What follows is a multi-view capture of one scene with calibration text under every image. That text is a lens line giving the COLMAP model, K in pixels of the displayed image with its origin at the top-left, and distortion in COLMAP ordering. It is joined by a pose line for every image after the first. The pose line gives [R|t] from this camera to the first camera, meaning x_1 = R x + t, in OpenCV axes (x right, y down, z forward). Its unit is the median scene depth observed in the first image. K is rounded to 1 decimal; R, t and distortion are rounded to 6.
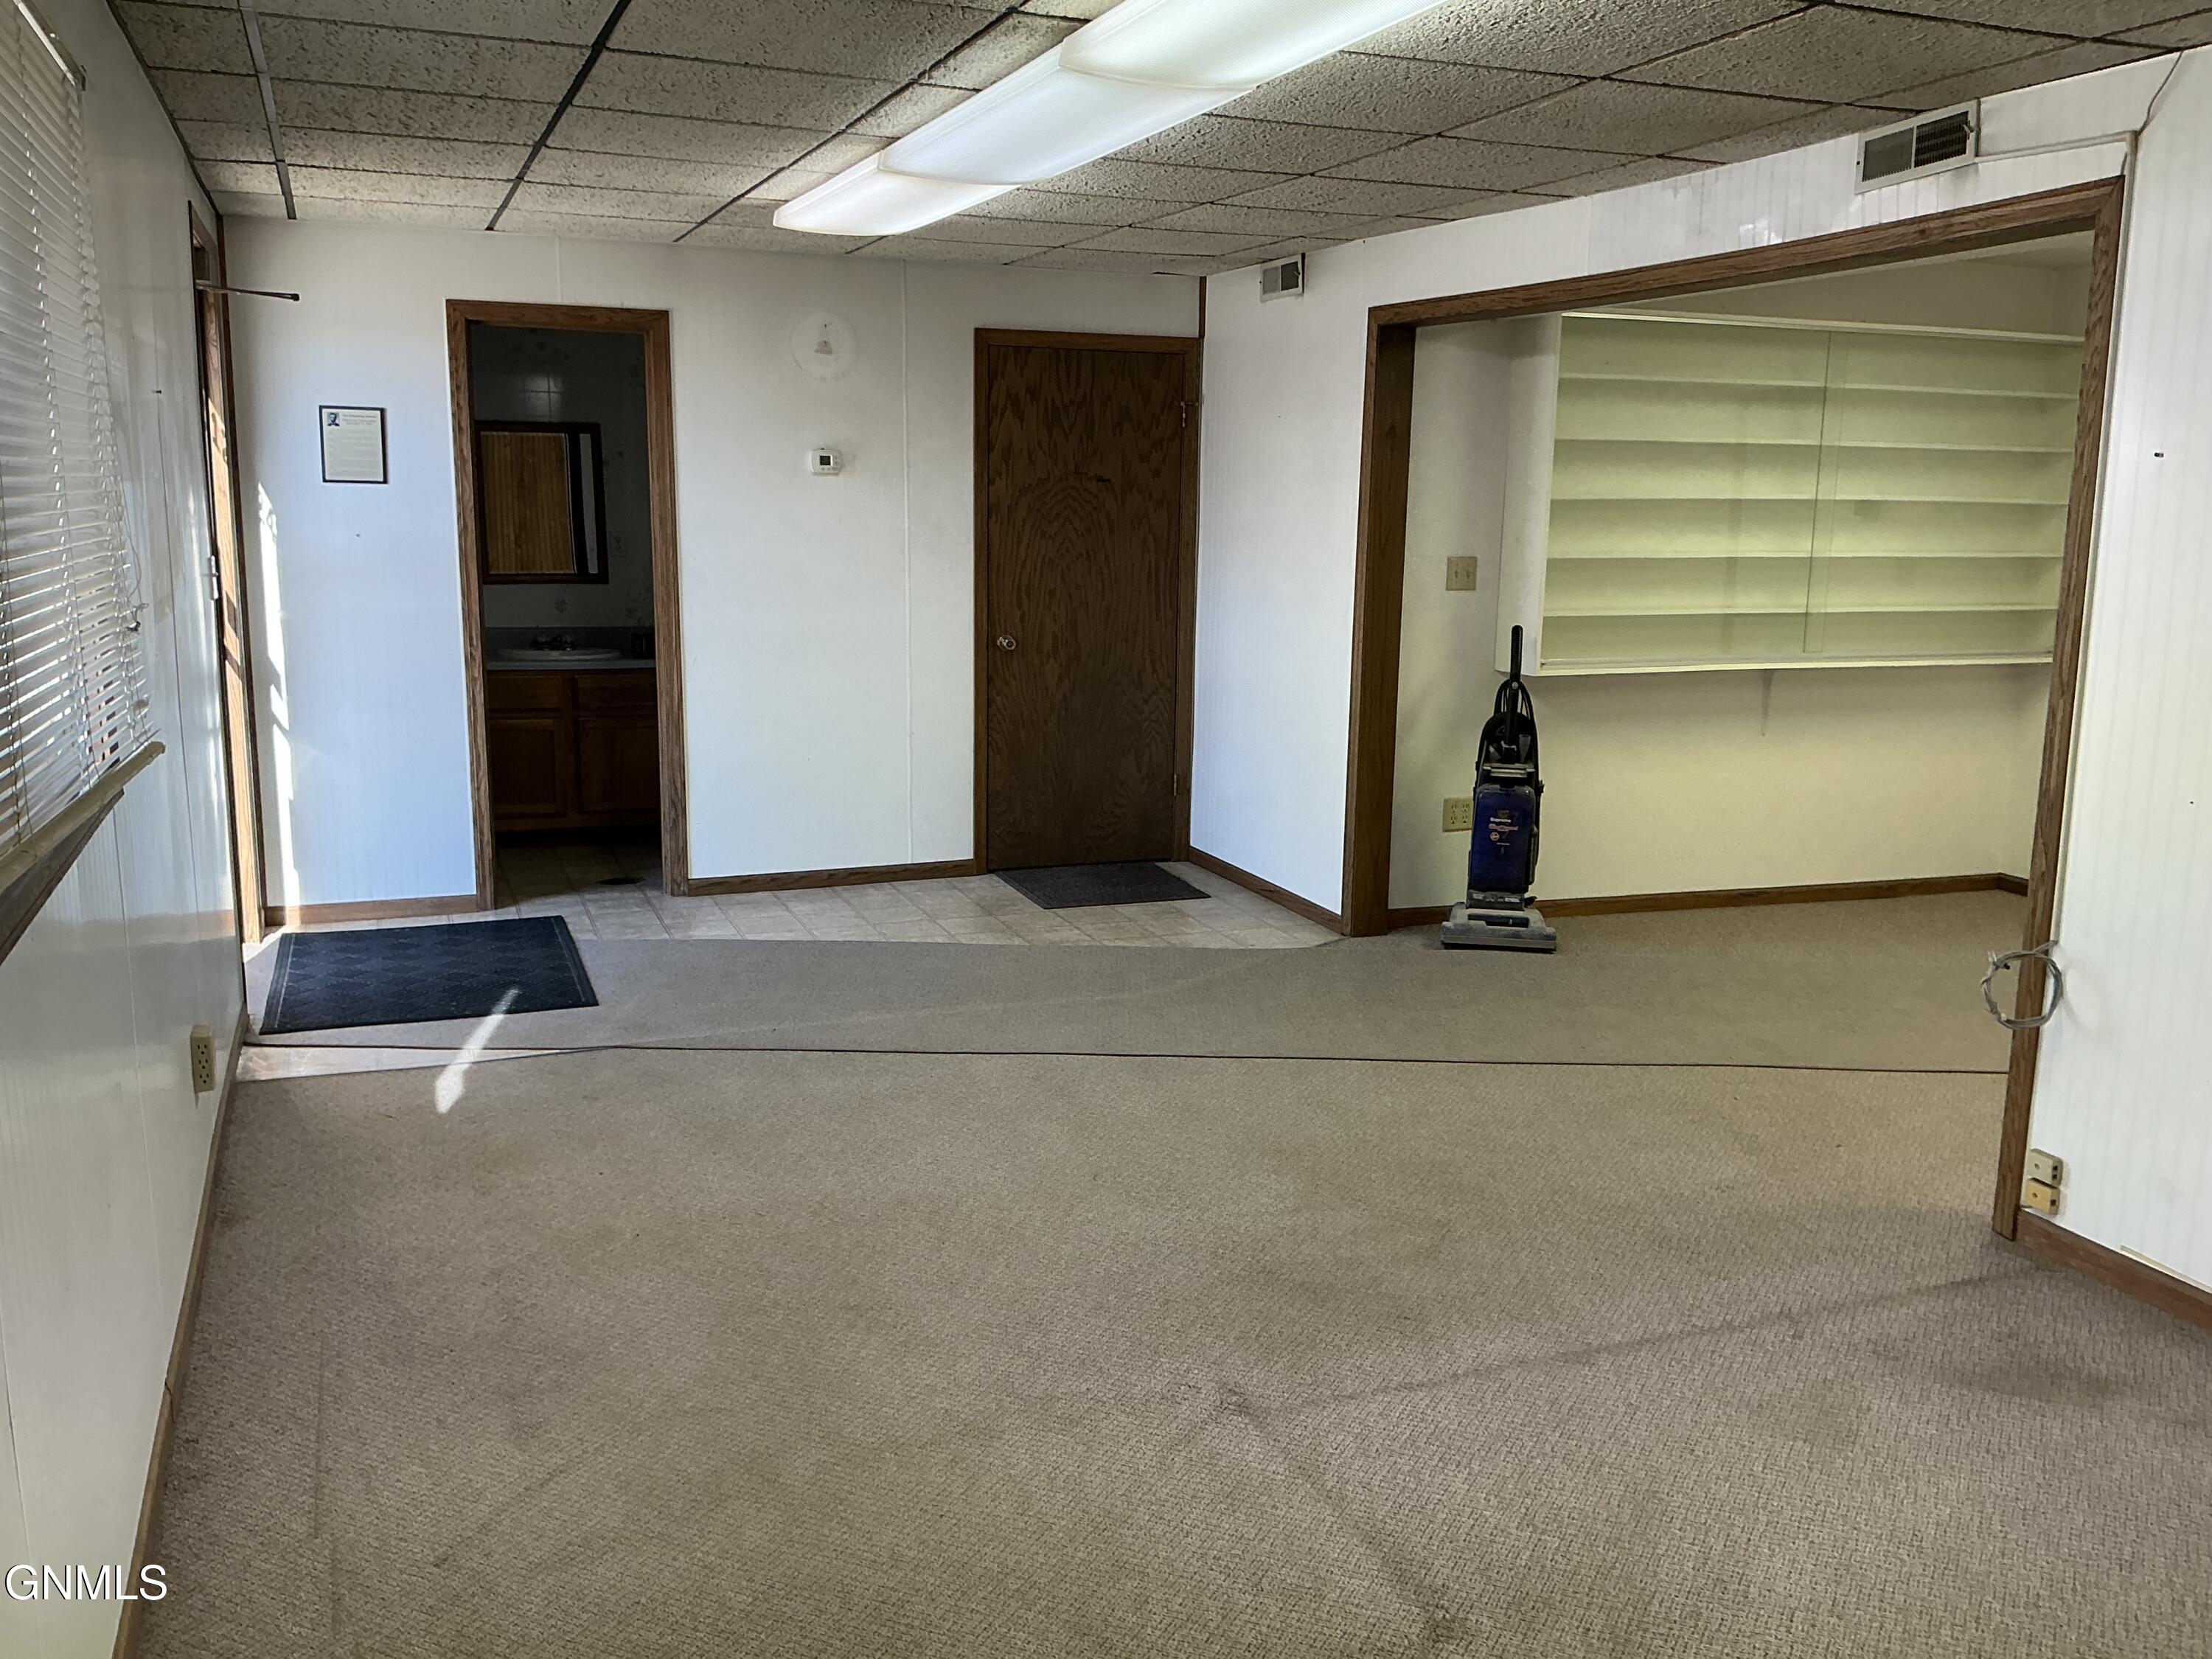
lens RADIAL K [[1810.2, 0, 1106.0], [0, 1810.2, 829.5], [0, 0, 1]] dist [0.084340, -0.139930]
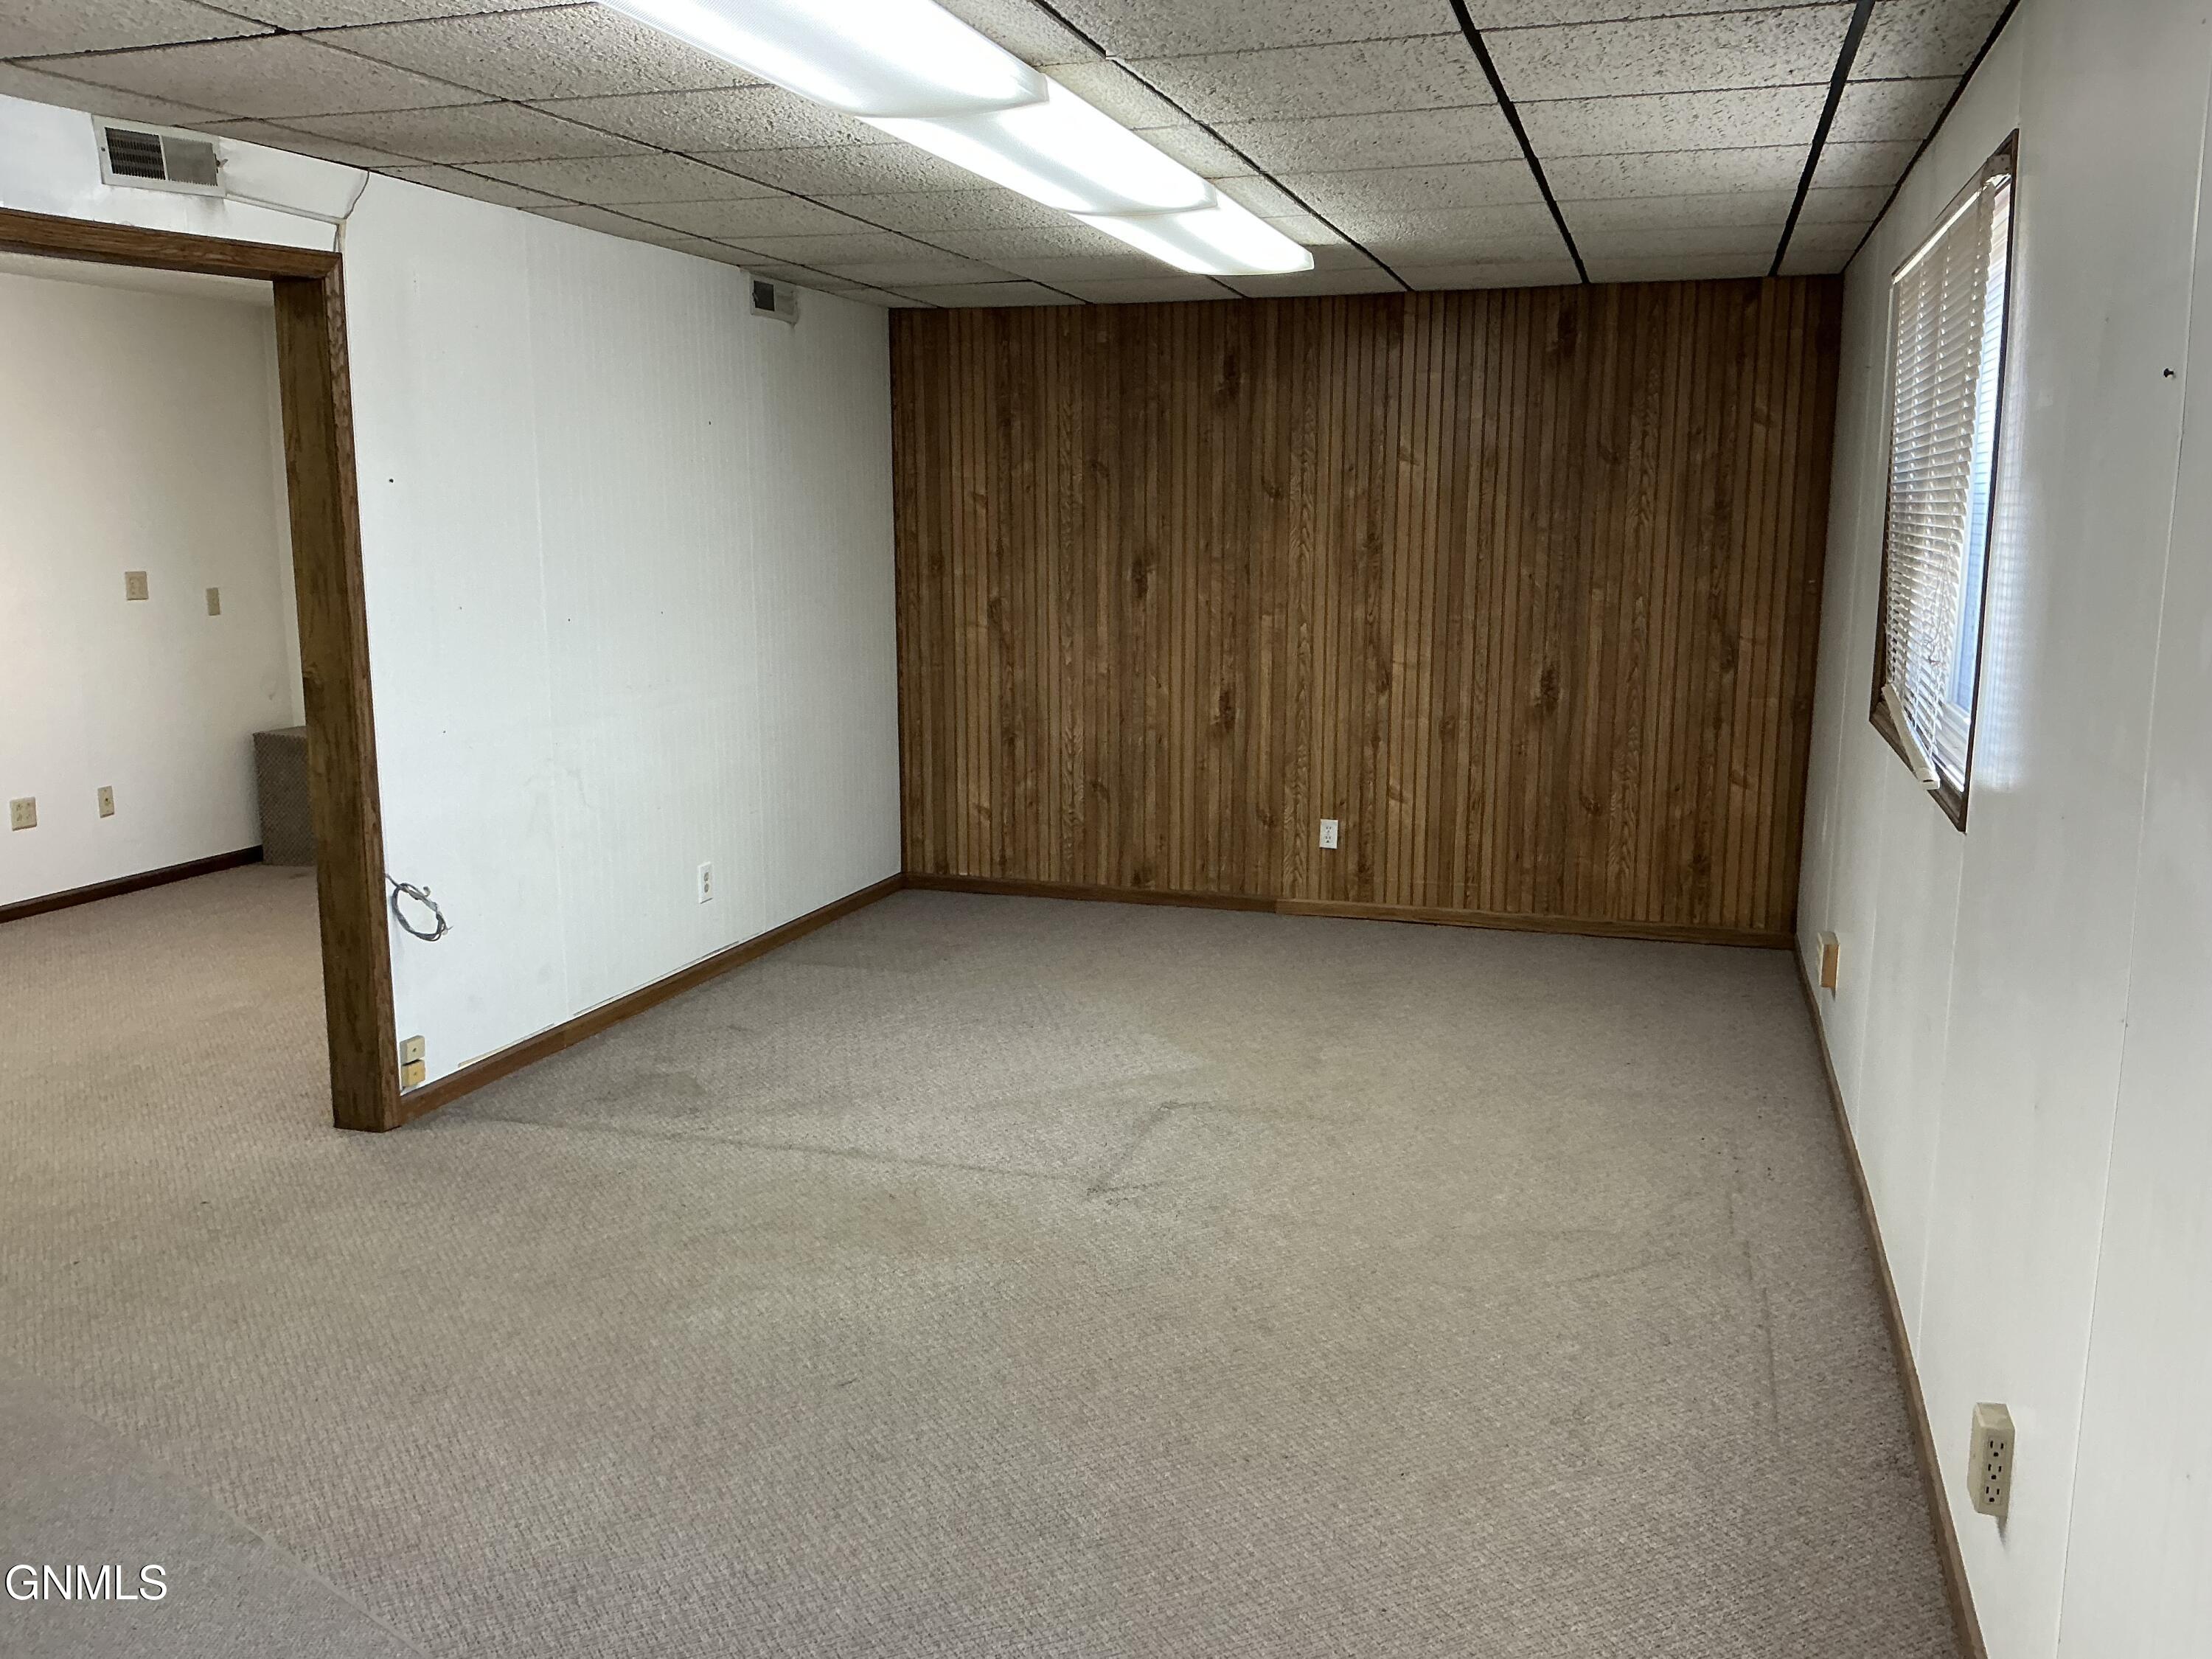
lens RADIAL K [[1810.2, 0, 1106.0], [0, 1810.2, 829.5], [0, 0, 1]] dist [0.084340, -0.139930]
pose [[-0.771212, -0.124445, 0.624295, -0.653573], [0.107491, 0.941165, 0.320396, -0.326194], [-0.627437, 0.314200, -0.712462, 1.647052]]
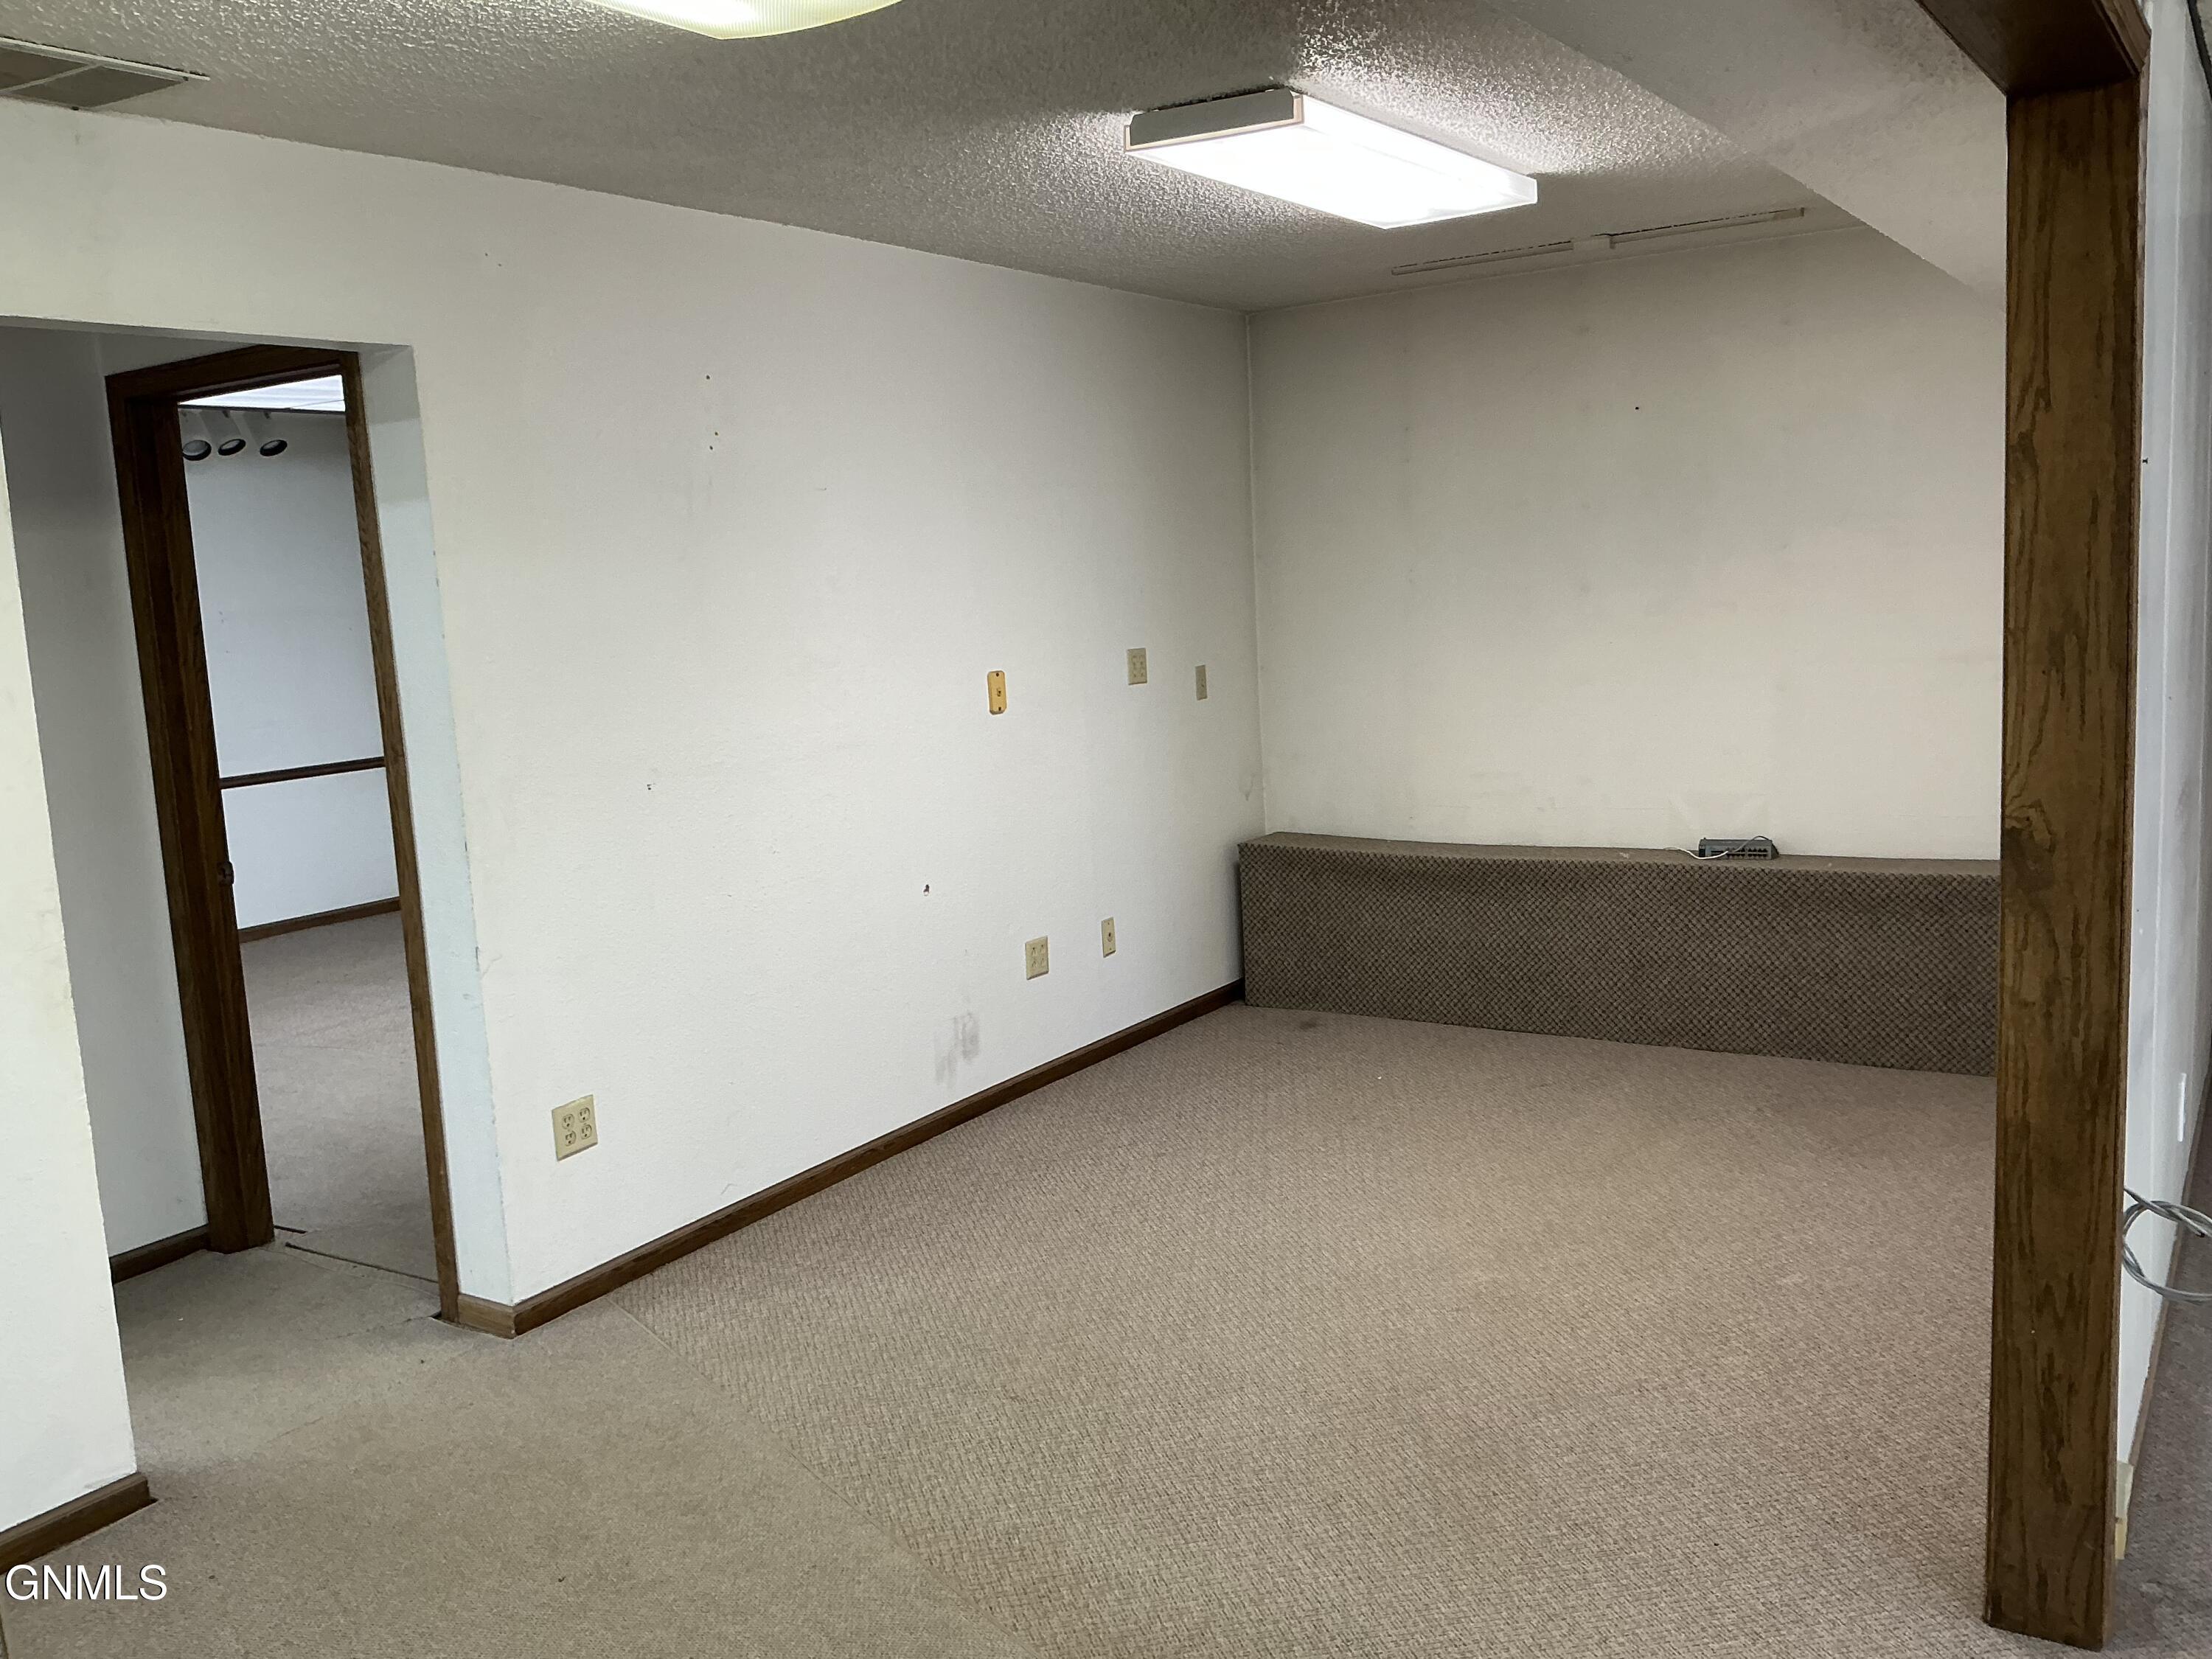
lens RADIAL K [[1810.2, 0, 1106.0], [0, 1810.2, 829.5], [0, 0, 1]] dist [0.084340, -0.139930]
pose [[-0.568932, -0.101243, 0.816129, 0.186552], [0.195726, 0.947208, 0.253947, -0.321088], [-0.798754, 0.304216, -0.519081, 1.690594]]
